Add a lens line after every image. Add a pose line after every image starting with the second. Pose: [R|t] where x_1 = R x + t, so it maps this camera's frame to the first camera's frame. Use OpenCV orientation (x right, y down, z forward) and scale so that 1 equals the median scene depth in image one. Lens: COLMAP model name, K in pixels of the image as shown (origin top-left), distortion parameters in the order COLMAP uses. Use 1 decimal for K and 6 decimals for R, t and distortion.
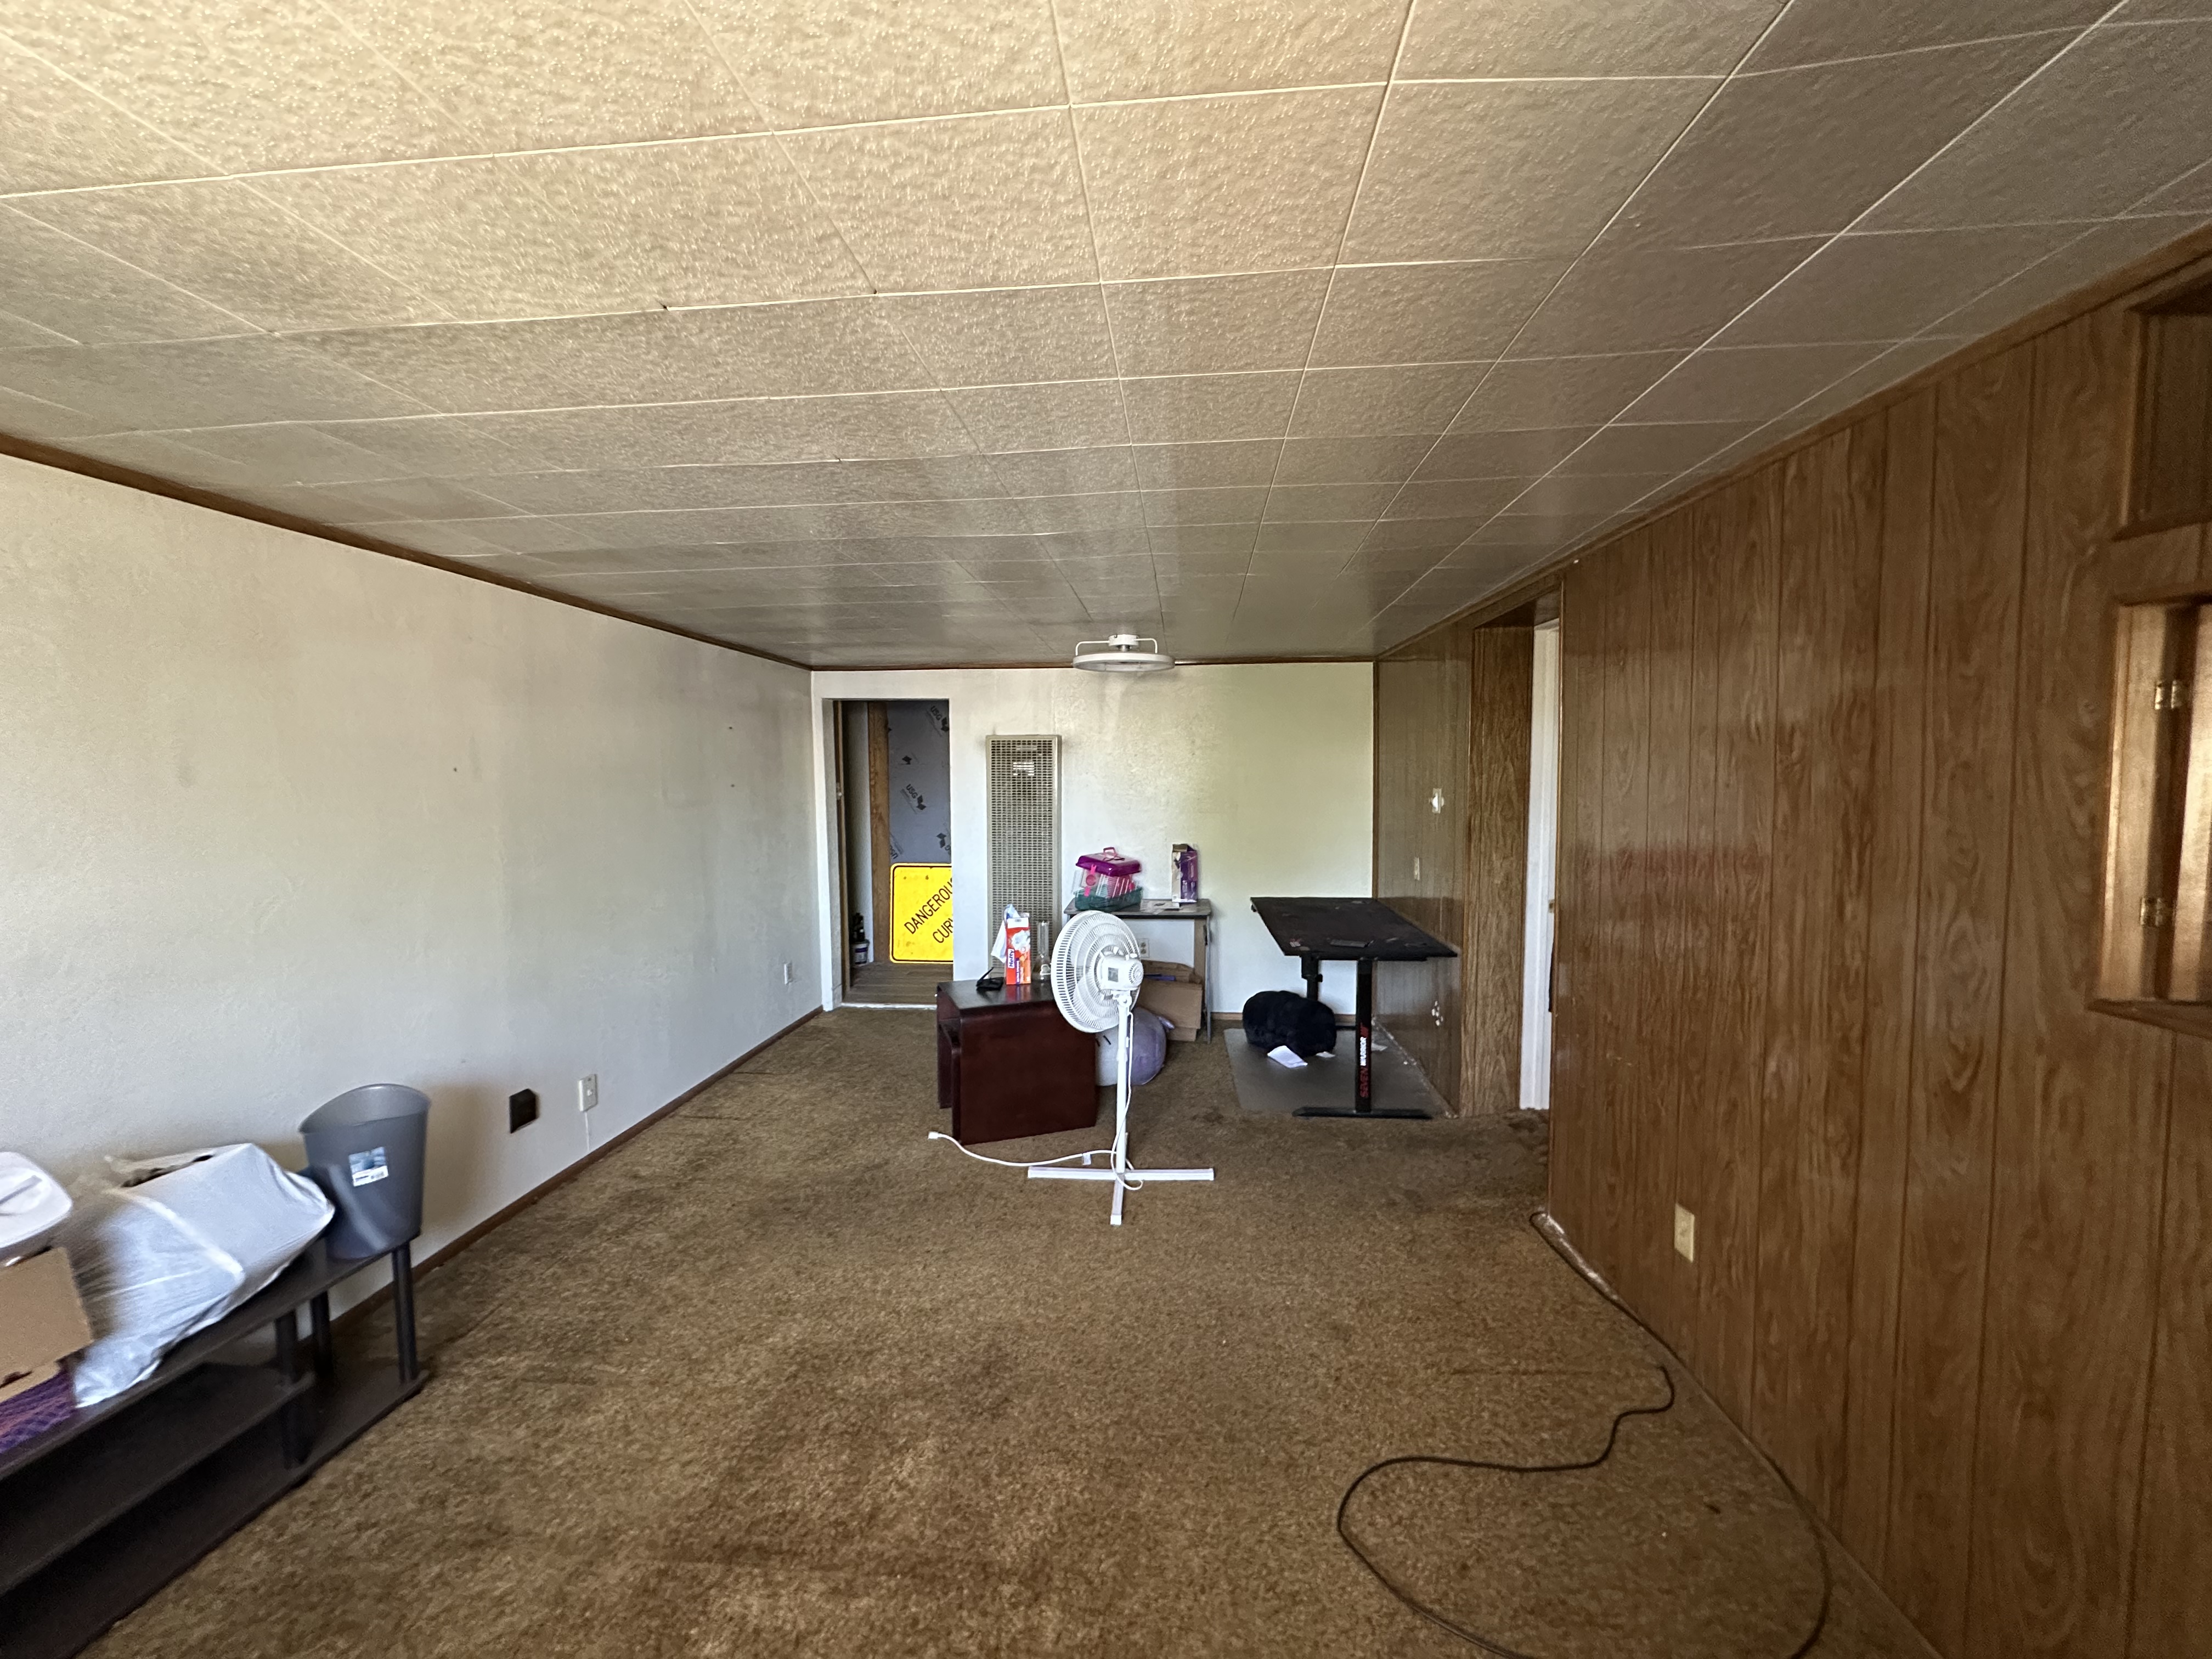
lens RADIAL K [[879.2, 0, 1108.9], [0, 879.2, 825.8], [0, 0, 1]] dist [-0.005458, 0.002425]
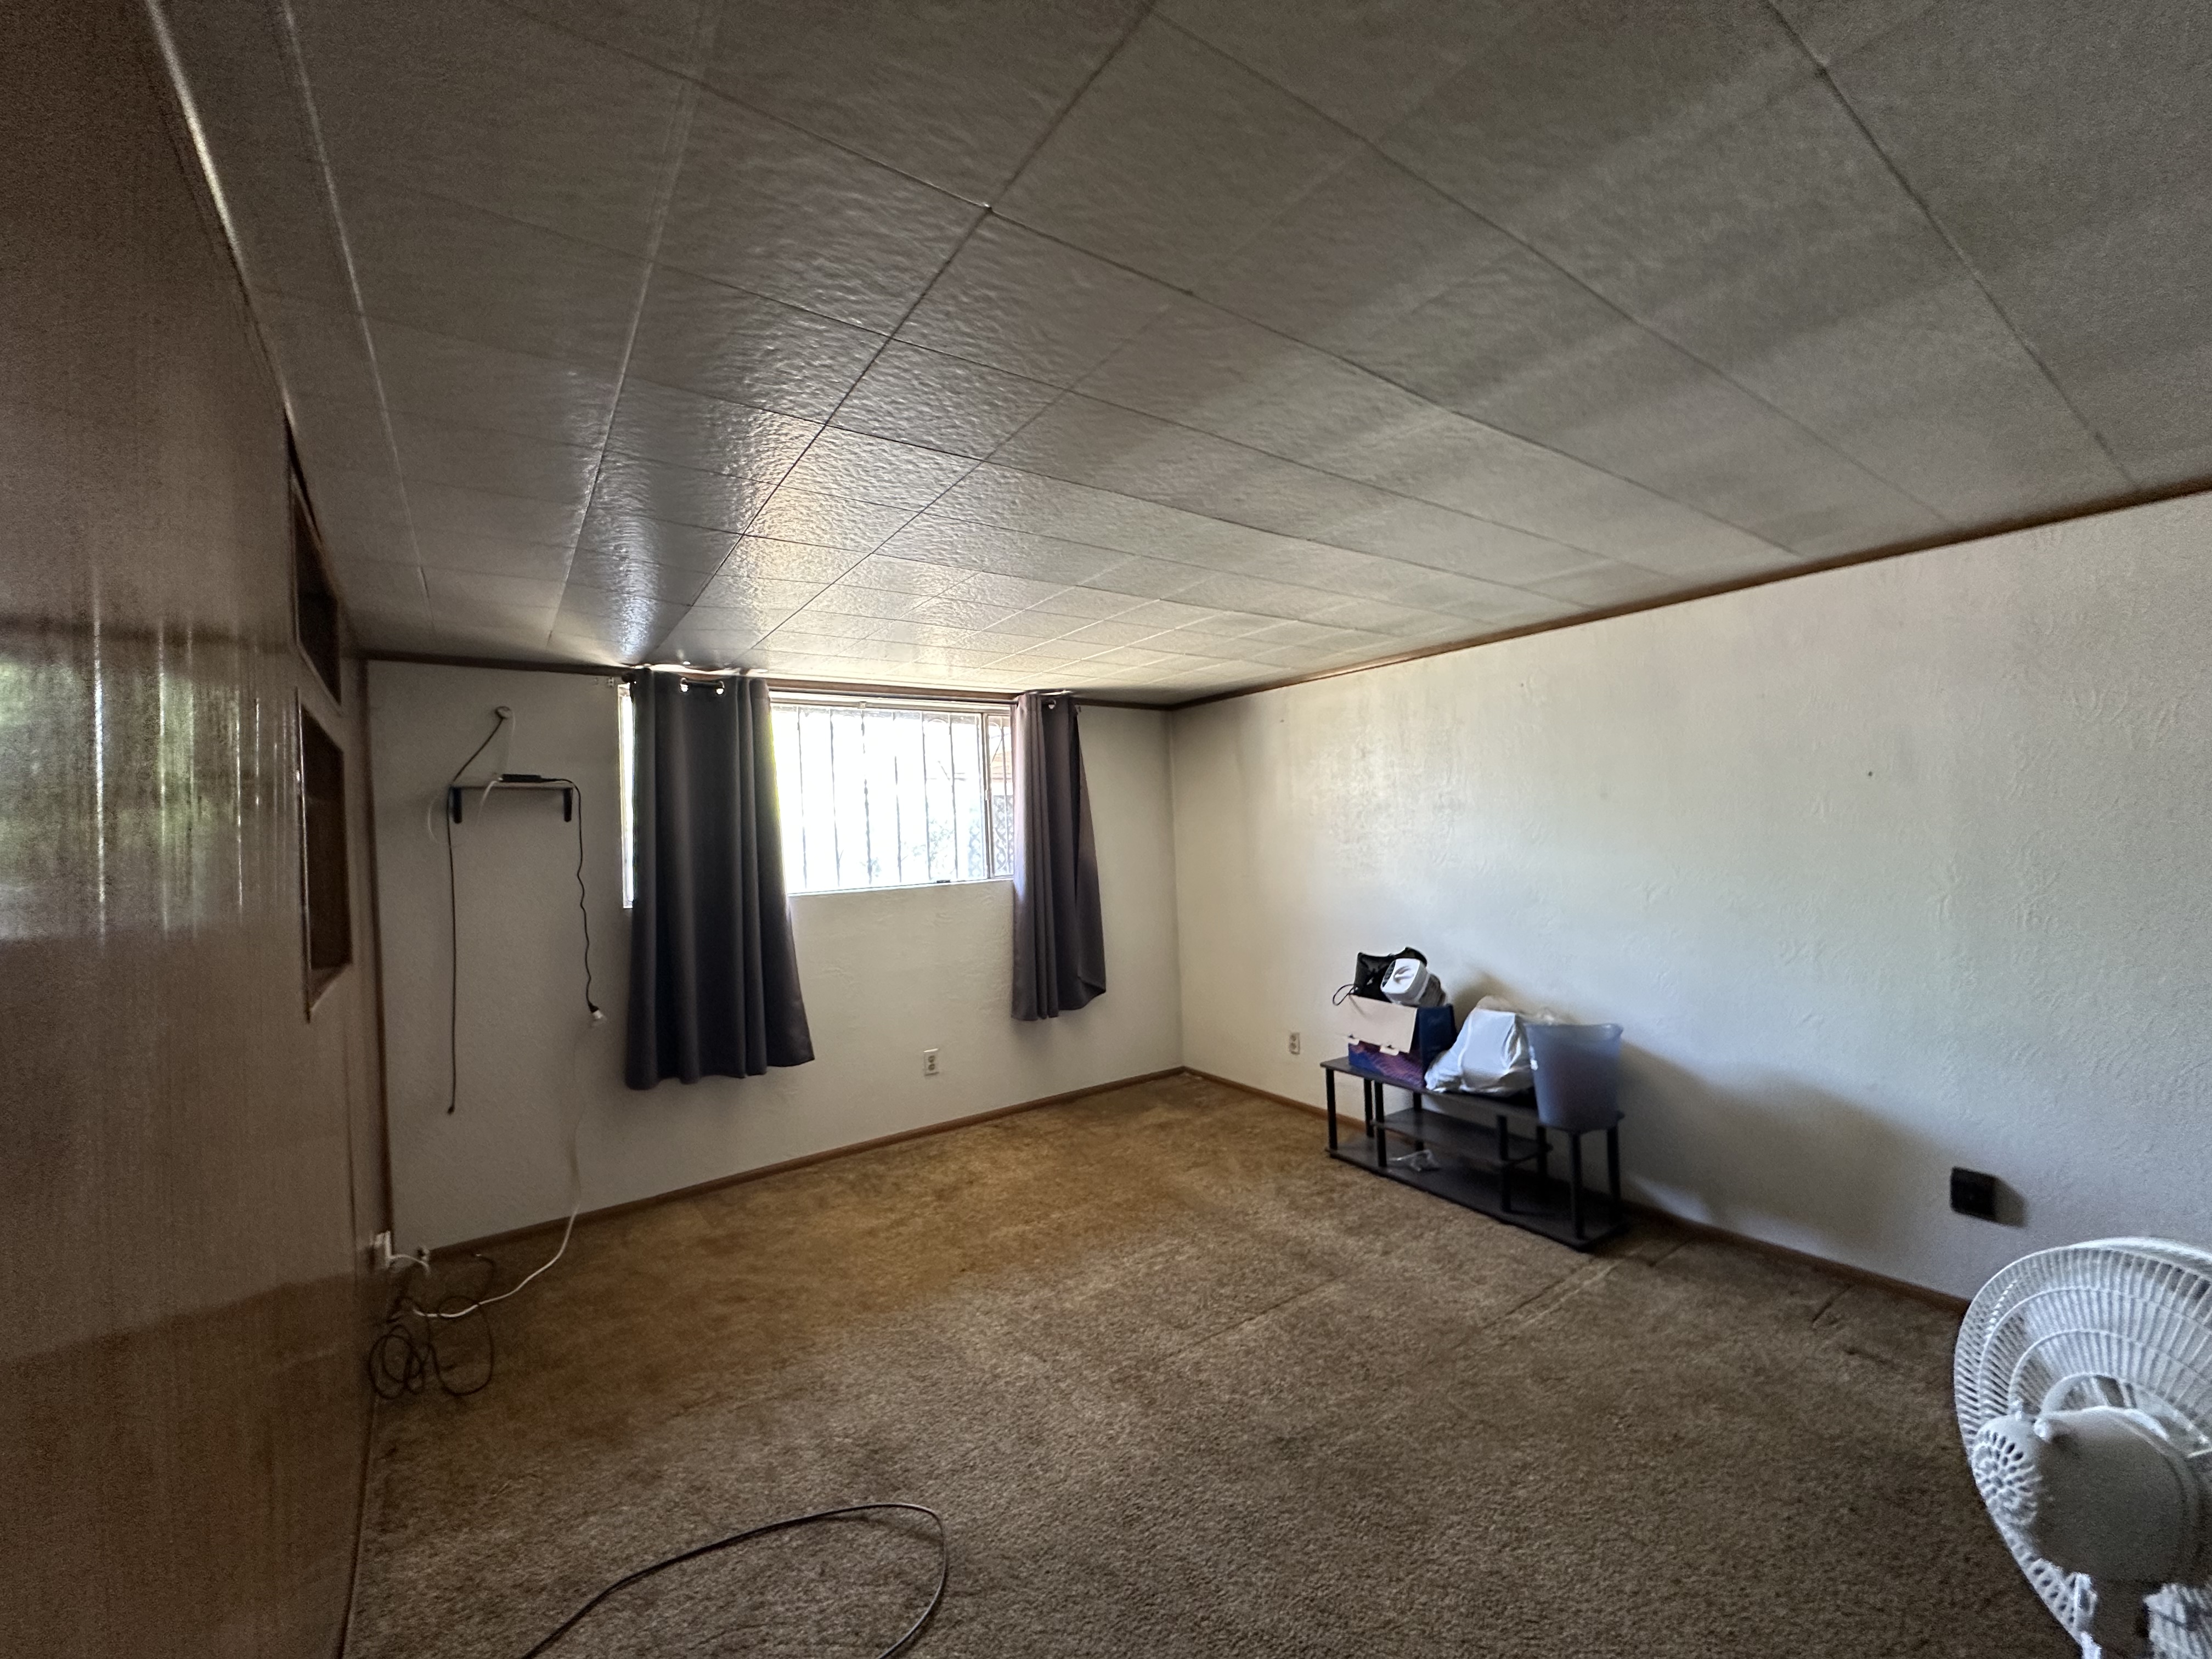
lens RADIAL K [[879.2, 0, 1108.9], [0, 879.2, 825.8], [0, 0, 1]] dist [-0.005458, 0.002425]
pose [[-0.755902, 0.033776, -0.653812, 0.431933], [0.006085, 0.998988, 0.044573, -0.050510], [0.654656, 0.029714, -0.755343, 1.074037]]
